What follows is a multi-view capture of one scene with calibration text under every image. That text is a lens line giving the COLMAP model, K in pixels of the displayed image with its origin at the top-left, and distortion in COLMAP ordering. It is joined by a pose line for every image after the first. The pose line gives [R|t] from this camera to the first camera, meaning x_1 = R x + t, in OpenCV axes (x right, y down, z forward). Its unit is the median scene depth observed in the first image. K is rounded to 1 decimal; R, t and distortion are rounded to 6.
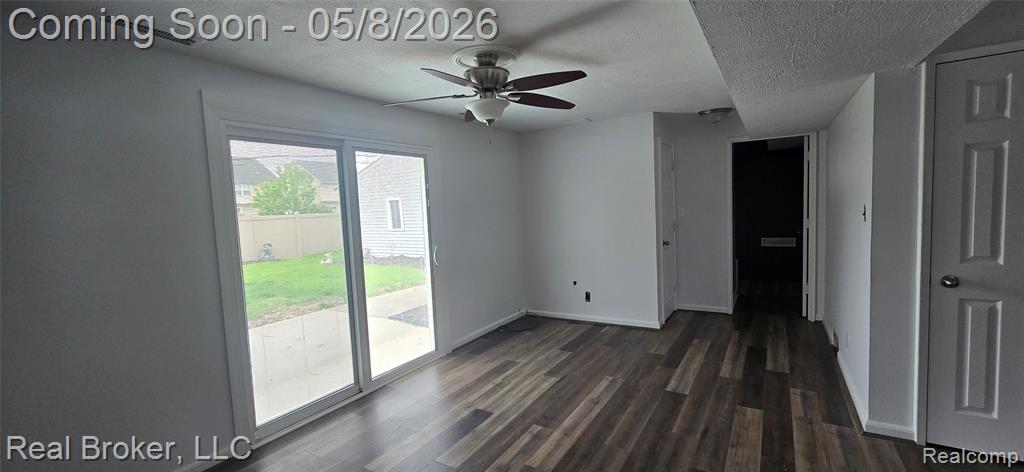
lens RADIAL K [[418.5, 0, 512.0], [0, 418.5, 236.0], [0, 0, 1]] dist [0.000455, -0.000239]
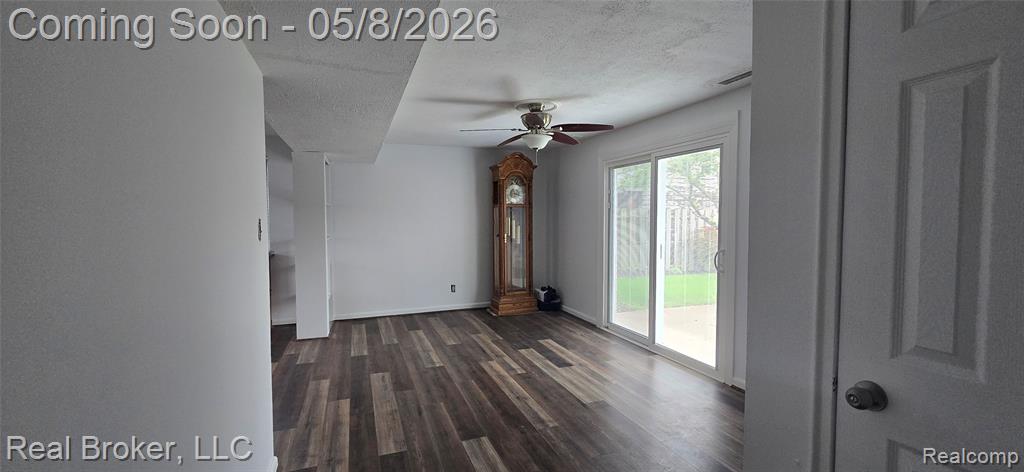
lens RADIAL K [[418.5, 0, 512.0], [0, 418.5, 236.0], [0, 0, 1]] dist [0.000455, -0.000239]
pose [[-0.602837, 0.080672, -0.793776, 1.058909], [-0.030013, 0.991878, 0.123599, -0.136178], [0.797300, 0.098334, -0.595520, 1.651199]]
